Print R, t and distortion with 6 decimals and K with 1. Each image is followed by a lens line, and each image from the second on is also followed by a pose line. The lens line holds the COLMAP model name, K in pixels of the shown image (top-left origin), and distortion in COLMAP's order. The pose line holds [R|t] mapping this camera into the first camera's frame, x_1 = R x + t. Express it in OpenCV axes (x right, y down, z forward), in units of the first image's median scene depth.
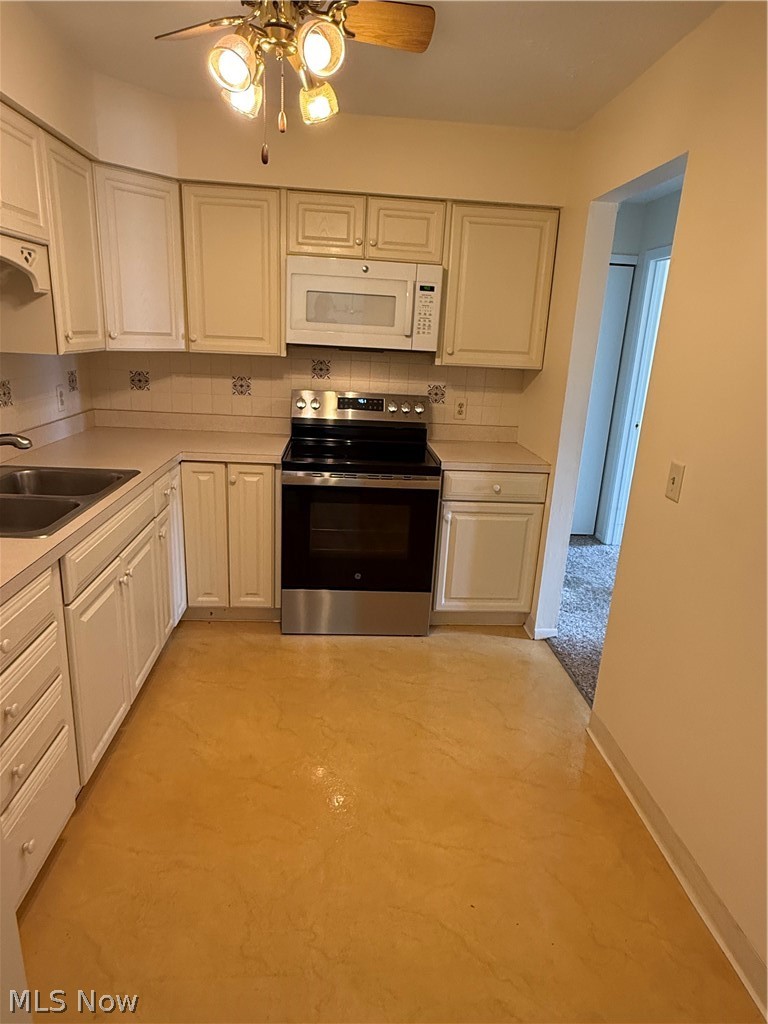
lens RADIAL K [[617.8, 0, 385.5], [0, 617.8, 515.8], [0, 0, 1]] dist [0.001220, -0.002845]
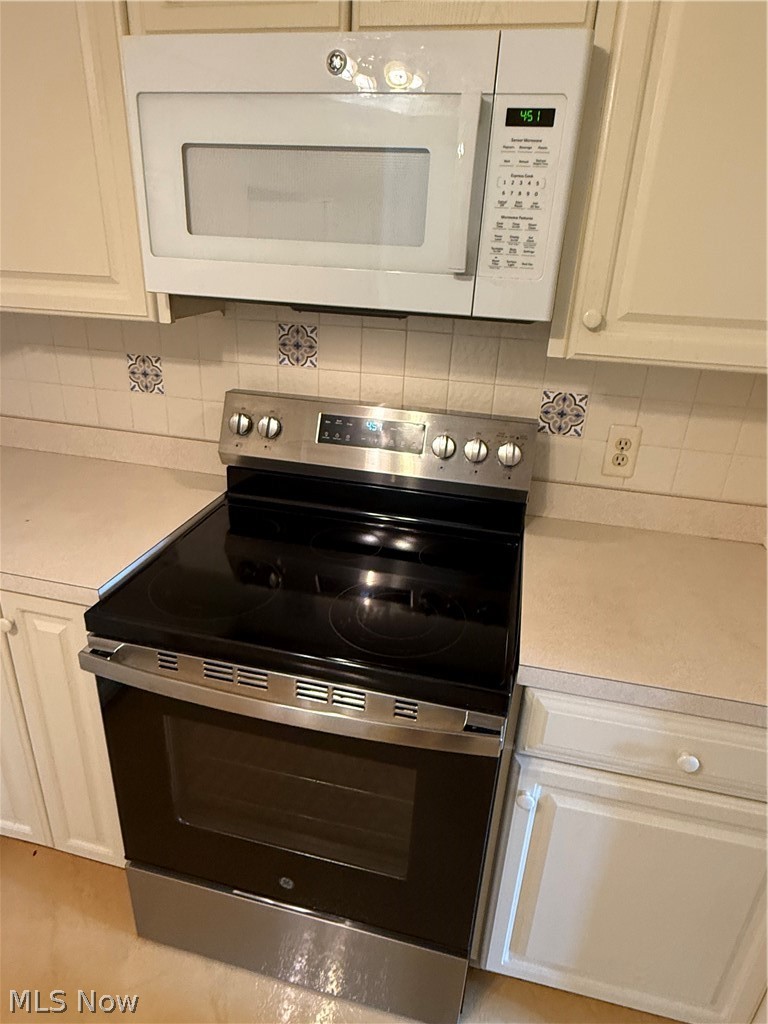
lens RADIAL K [[617.8, 0, 377.0], [0, 617.8, 502.0], [0, 0, 1]] dist [0.001220, -0.002845]
pose [[0.953767, 0.107685, -0.280593, 0.097095], [-0.079546, 0.990761, 0.109845, -0.195469], [0.289829, -0.082446, 0.953521, 0.636066]]
